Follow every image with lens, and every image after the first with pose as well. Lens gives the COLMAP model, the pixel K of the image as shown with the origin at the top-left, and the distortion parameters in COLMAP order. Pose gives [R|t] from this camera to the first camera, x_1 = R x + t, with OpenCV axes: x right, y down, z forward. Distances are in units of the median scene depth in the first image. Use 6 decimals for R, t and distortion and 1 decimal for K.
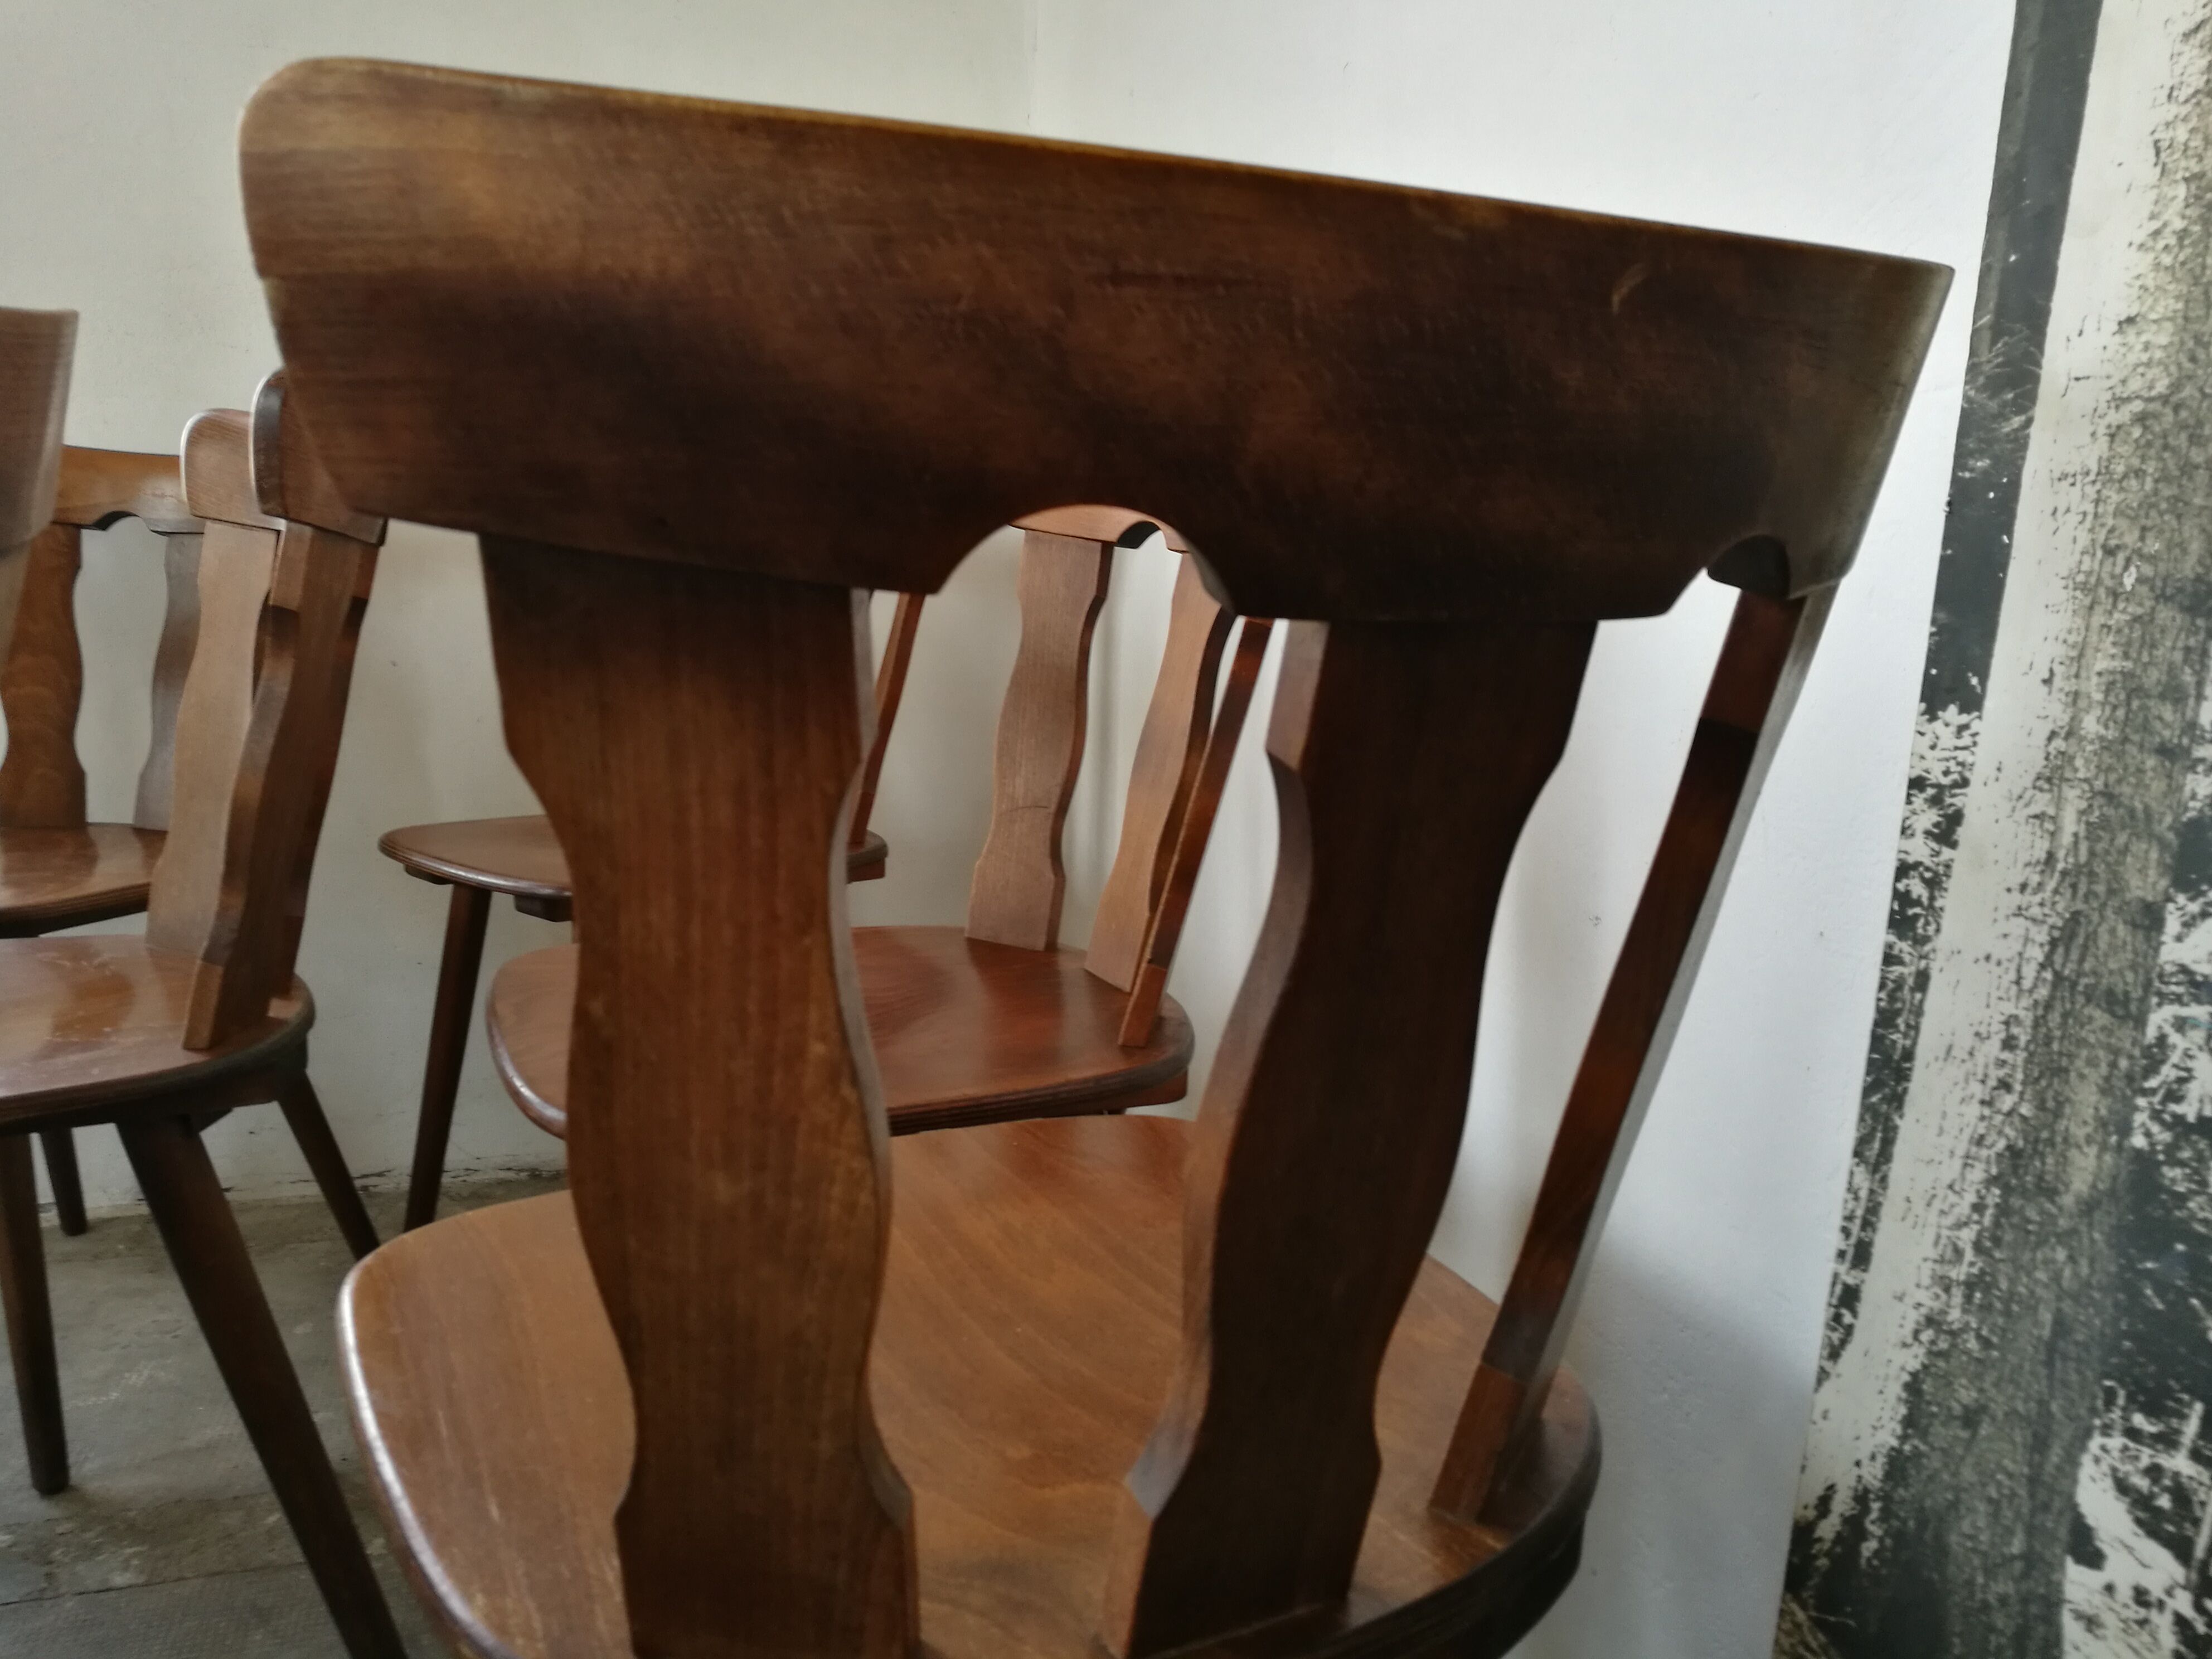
lens RADIAL K [[1752.8, 0, 1115.0], [0, 1752.8, 844.9], [0, 0, 1]] dist [-0.013733, 0.029834]
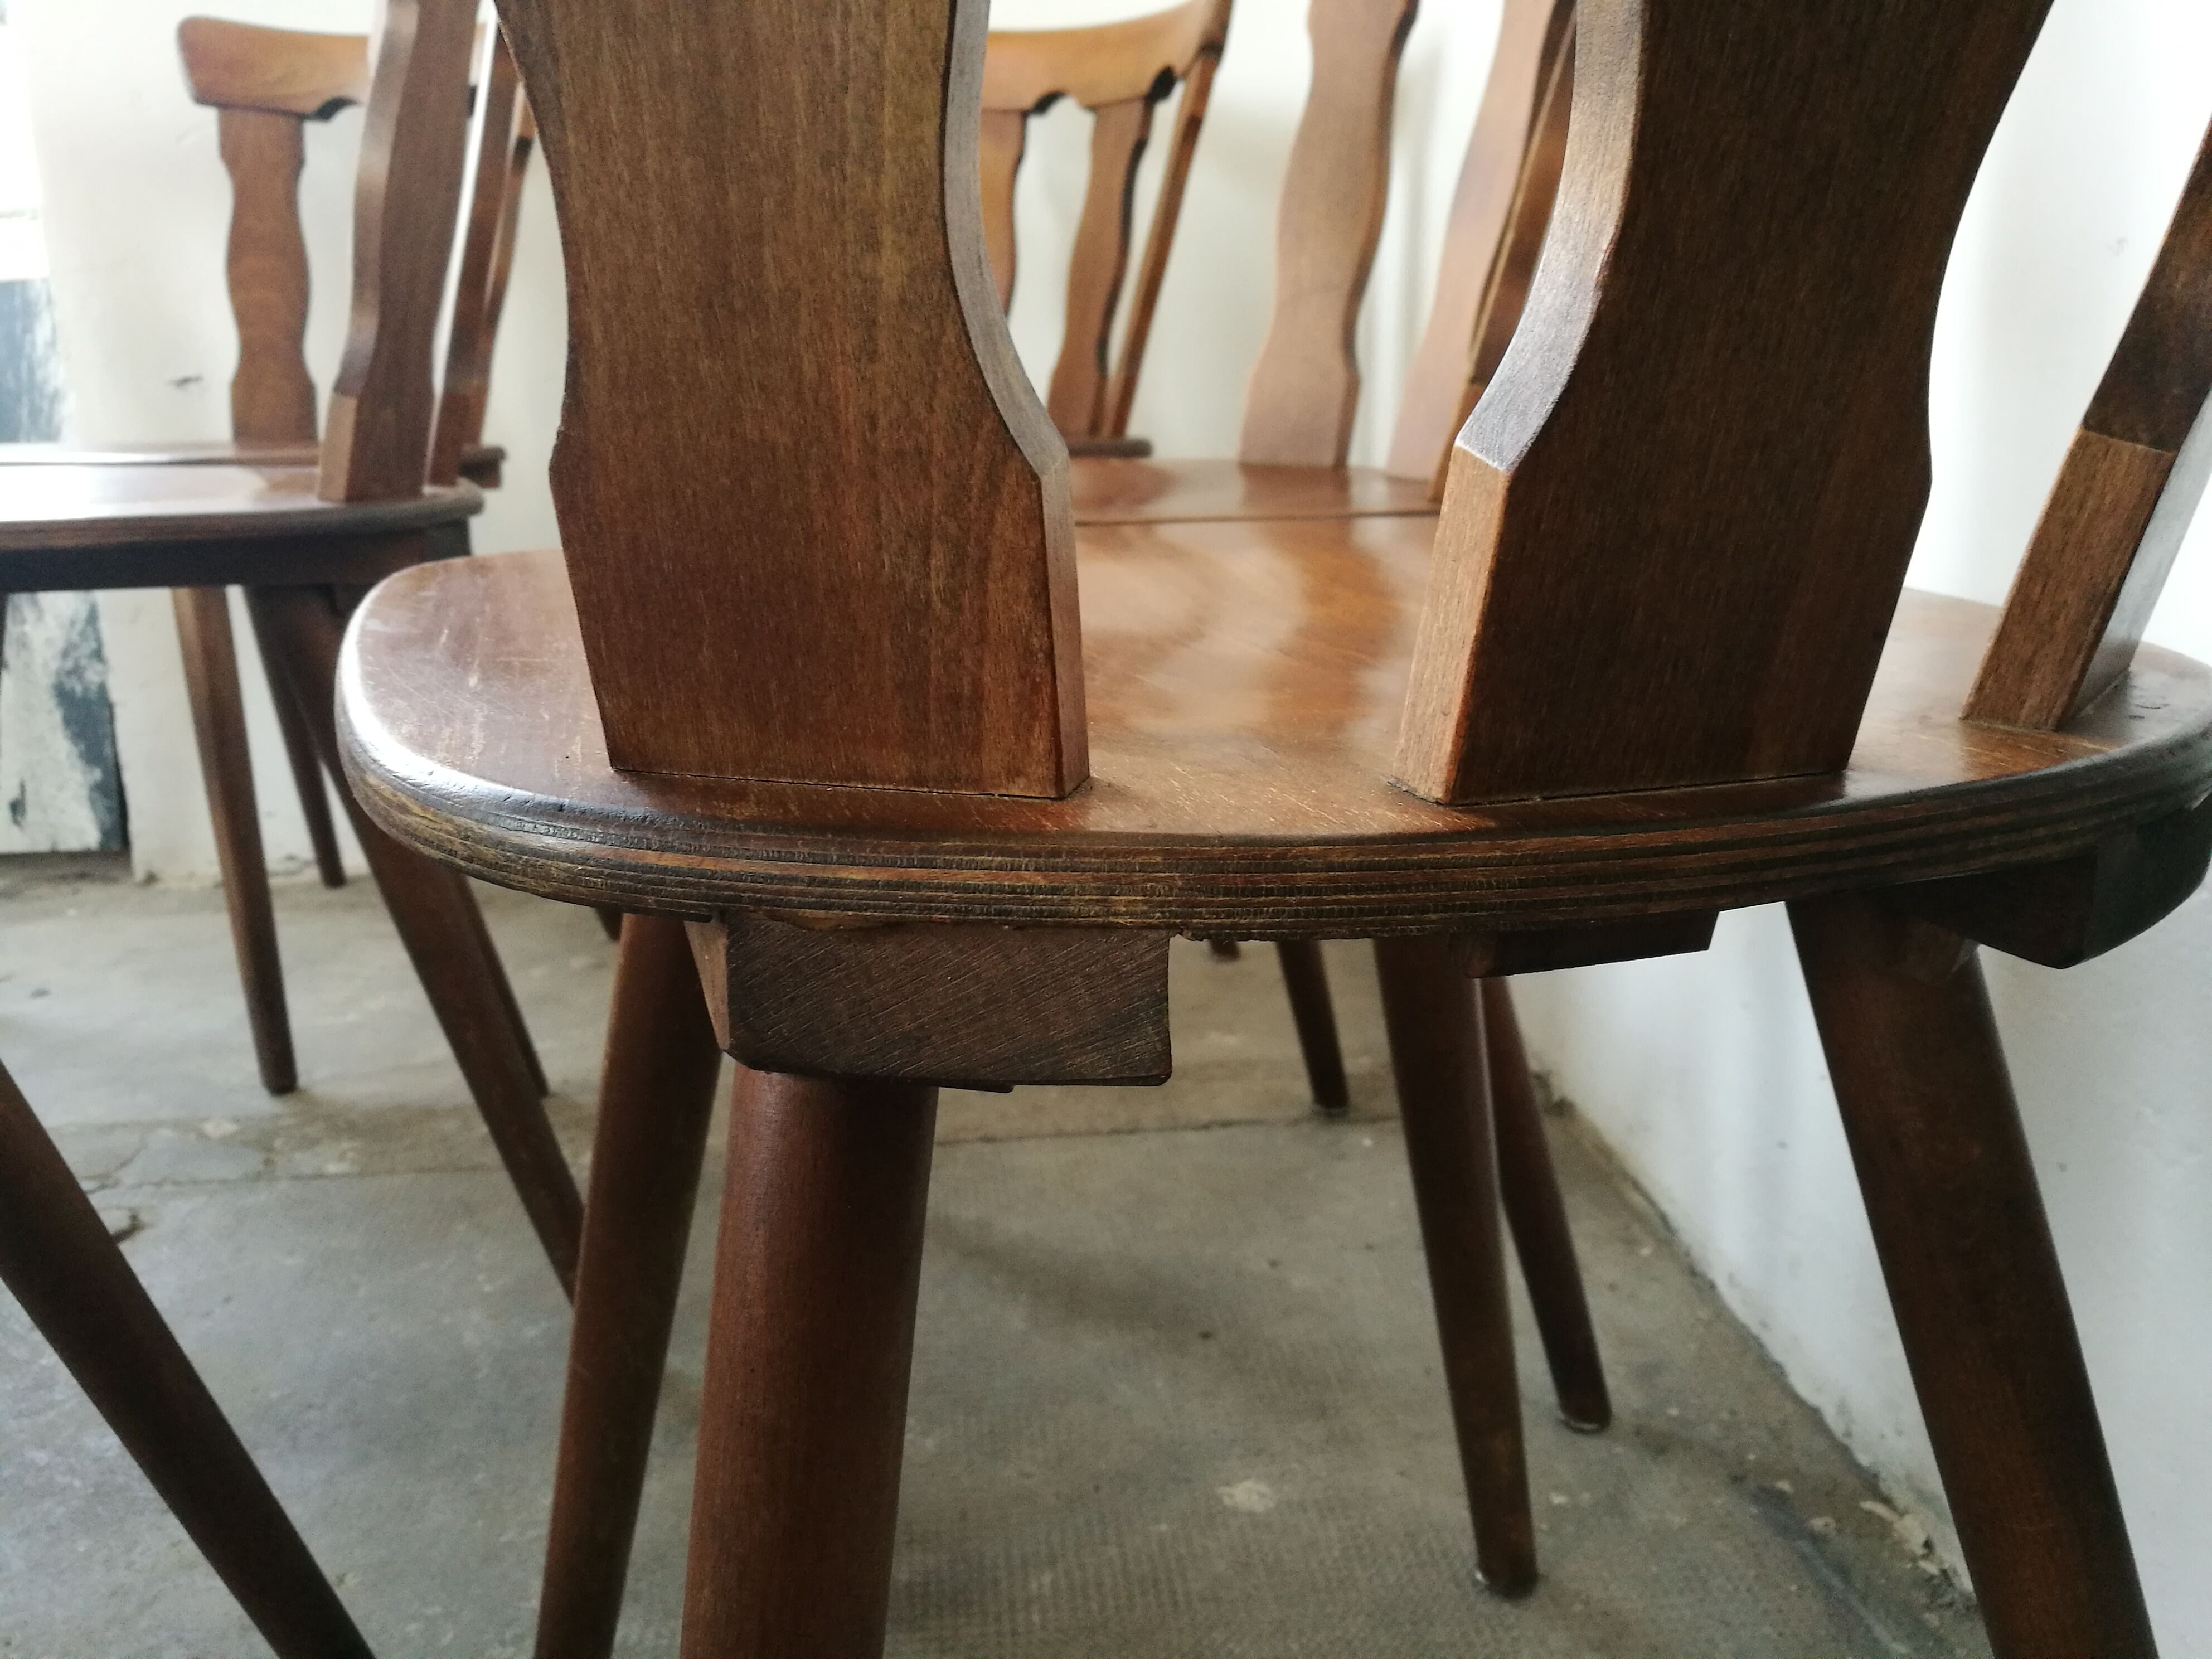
lens RADIAL K [[1781.1, 0, 1126.0], [0, 1781.1, 834.9], [0, 0, 1]] dist [-0.082811, 0.127581]
pose [[0.987700, 0.023216, -0.154630, -0.003009], [-0.008861, 0.995637, 0.092886, 0.147511], [0.156112, -0.090373, 0.983596, 0.149932]]
